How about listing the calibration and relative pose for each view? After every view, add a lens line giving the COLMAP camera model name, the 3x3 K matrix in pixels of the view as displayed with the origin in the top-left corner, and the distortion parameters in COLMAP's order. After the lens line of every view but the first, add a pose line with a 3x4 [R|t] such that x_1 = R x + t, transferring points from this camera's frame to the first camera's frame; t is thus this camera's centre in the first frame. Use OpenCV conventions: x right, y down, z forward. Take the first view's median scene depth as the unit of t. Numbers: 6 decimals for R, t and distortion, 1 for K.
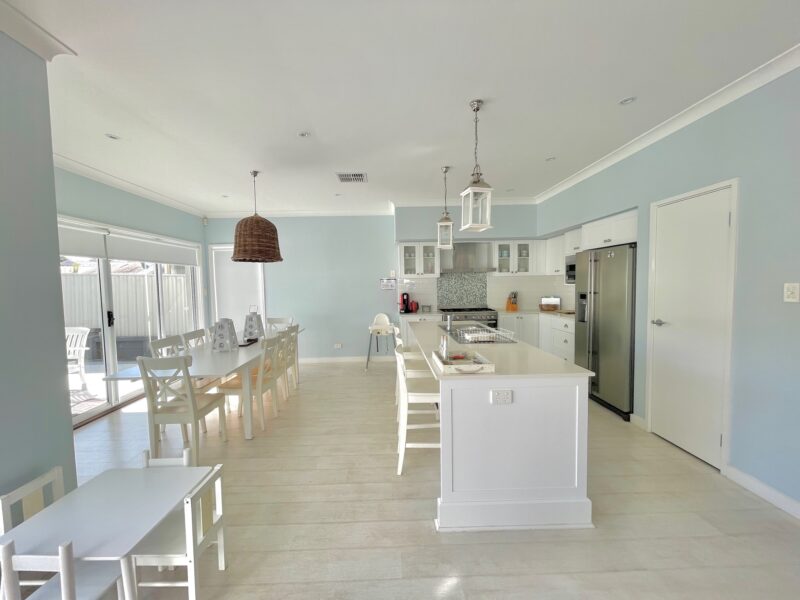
lens RADIAL K [[324.1, 0, 393.1], [0, 324.1, 302.3], [0, 0, 1]] dist [0.000848, -0.000226]
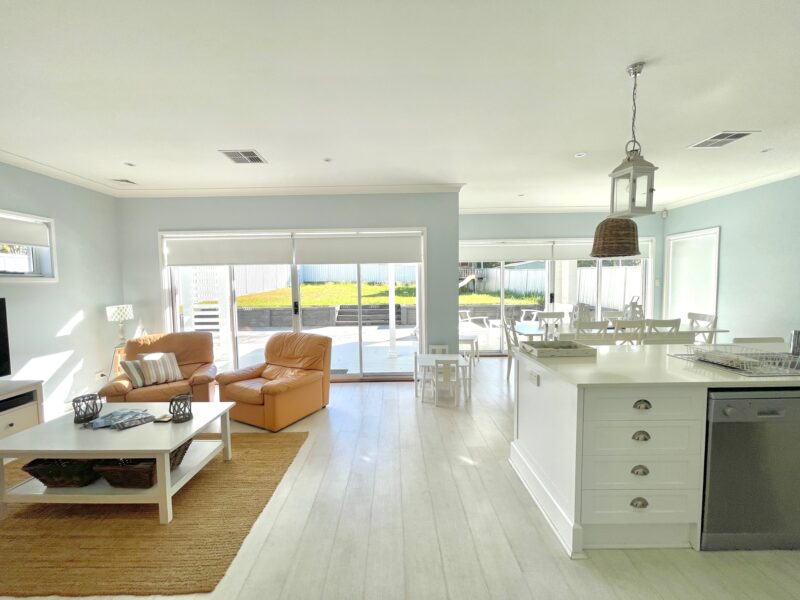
lens RADIAL K [[324.1, 0, 393.1], [0, 324.1, 302.3], [0, 0, 1]] dist [0.000848, -0.000226]
pose [[-0.021855, 0.080902, -0.996482, 0.616511], [-0.044278, 0.995664, 0.081807, -0.020674], [0.998780, 0.045910, -0.018178, 0.211934]]
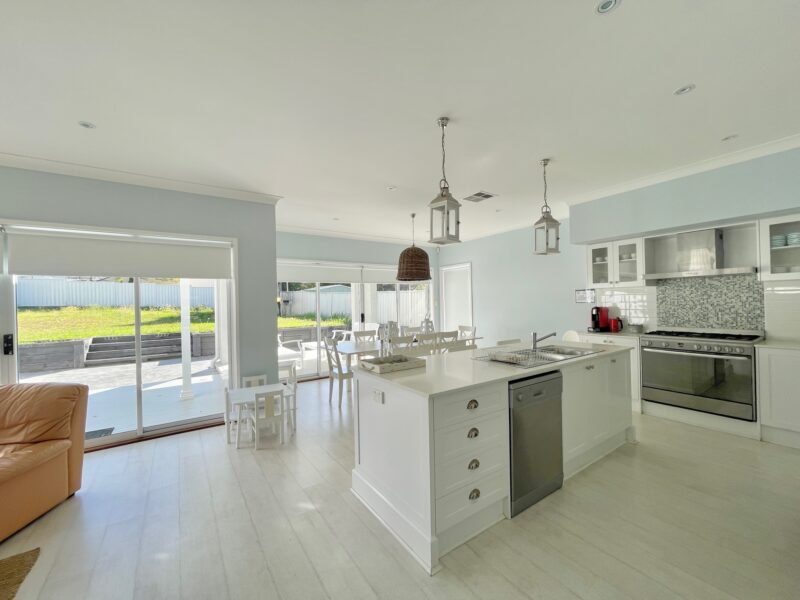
lens RADIAL K [[324.1, 0, 393.1], [0, 324.1, 302.3], [0, 0, 1]] dist [0.000848, -0.000226]
pose [[0.541475, 0.007093, -0.840687, 0.547509], [-0.039860, 0.999056, -0.017244, -0.007393], [0.839772, 0.042847, 0.541246, 0.174841]]
